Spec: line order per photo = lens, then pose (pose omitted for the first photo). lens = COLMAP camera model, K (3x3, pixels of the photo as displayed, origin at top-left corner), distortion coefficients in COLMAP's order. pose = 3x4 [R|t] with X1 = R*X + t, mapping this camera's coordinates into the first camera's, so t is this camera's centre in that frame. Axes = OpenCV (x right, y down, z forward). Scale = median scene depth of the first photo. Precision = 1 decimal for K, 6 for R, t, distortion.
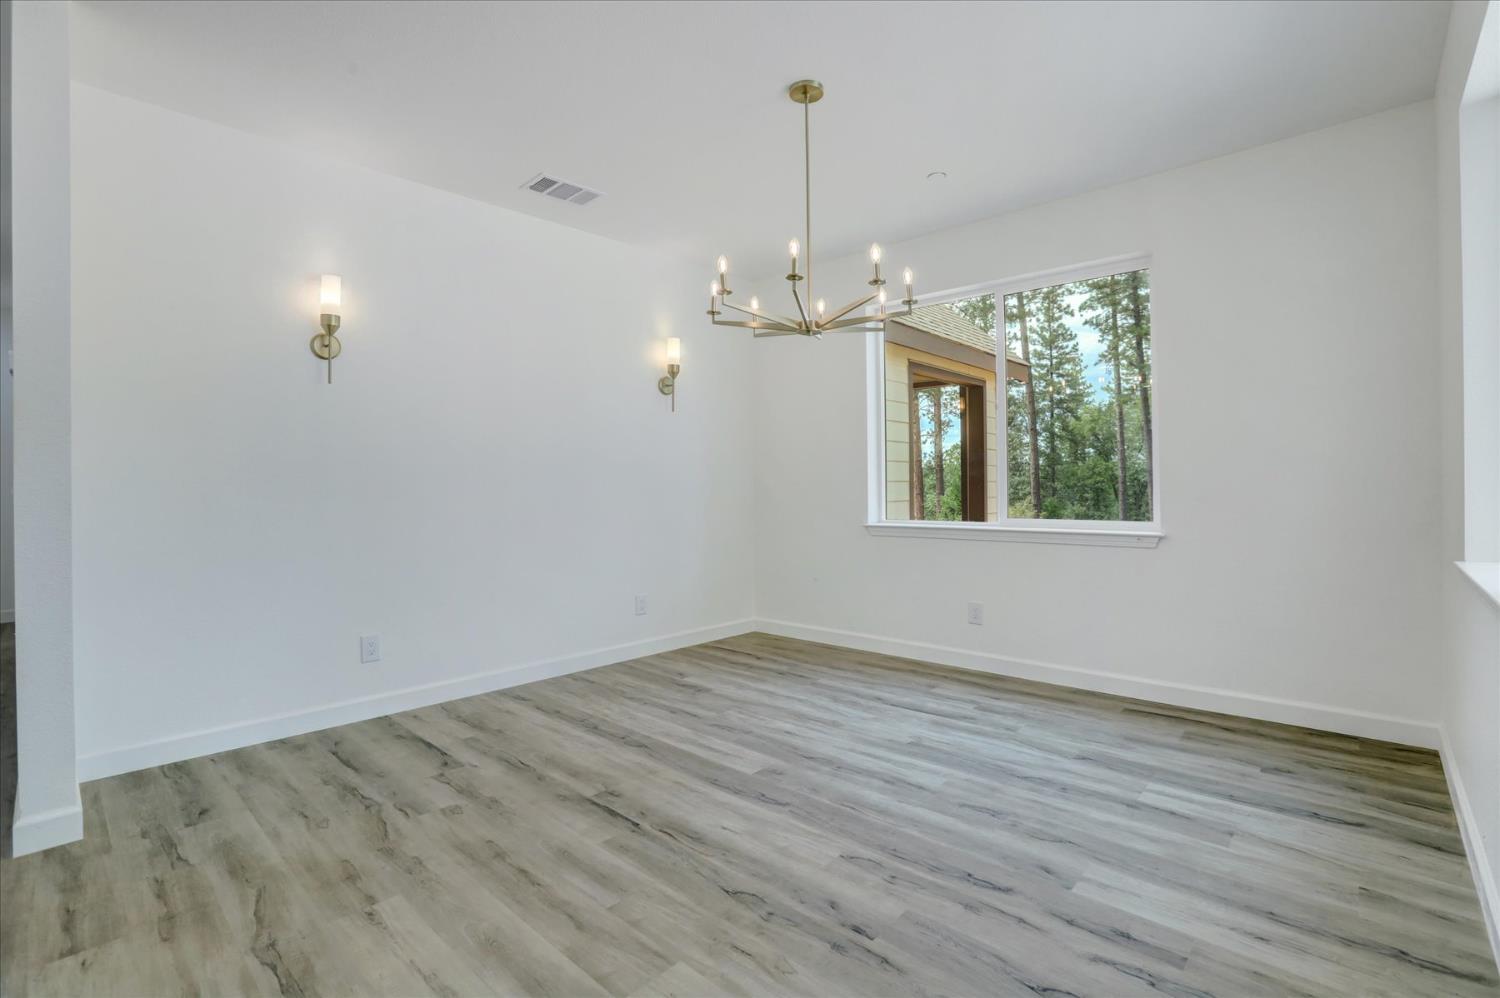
lens RADIAL K [[682.6, 0, 747.4], [0, 682.6, 489.5], [0, 0, 1]] dist [-0.073051, 0.027748]
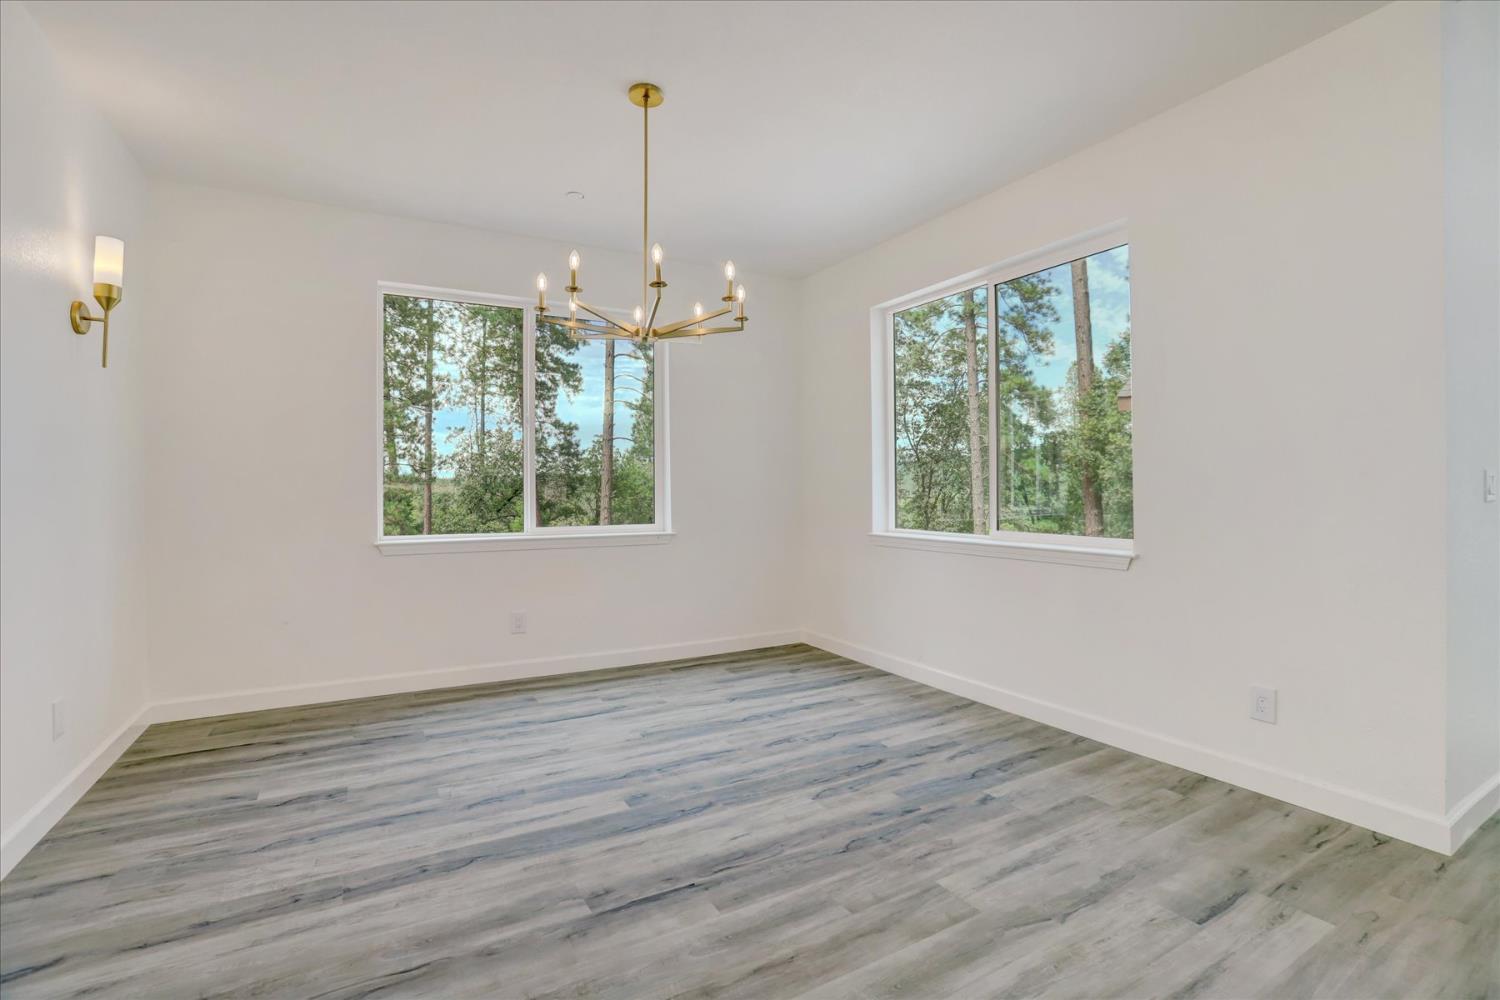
lens RADIAL K [[689.2, 0, 759.0], [0, 689.2, 493.9], [0, 0, 1]] dist [-0.075935, 0.029580]
pose [[0.289751, 0.008787, 0.957062, -0.827706], [0.002712, 0.999946, -0.010002, 0.004668], [-0.957098, 0.005494, 0.289712, 0.564672]]
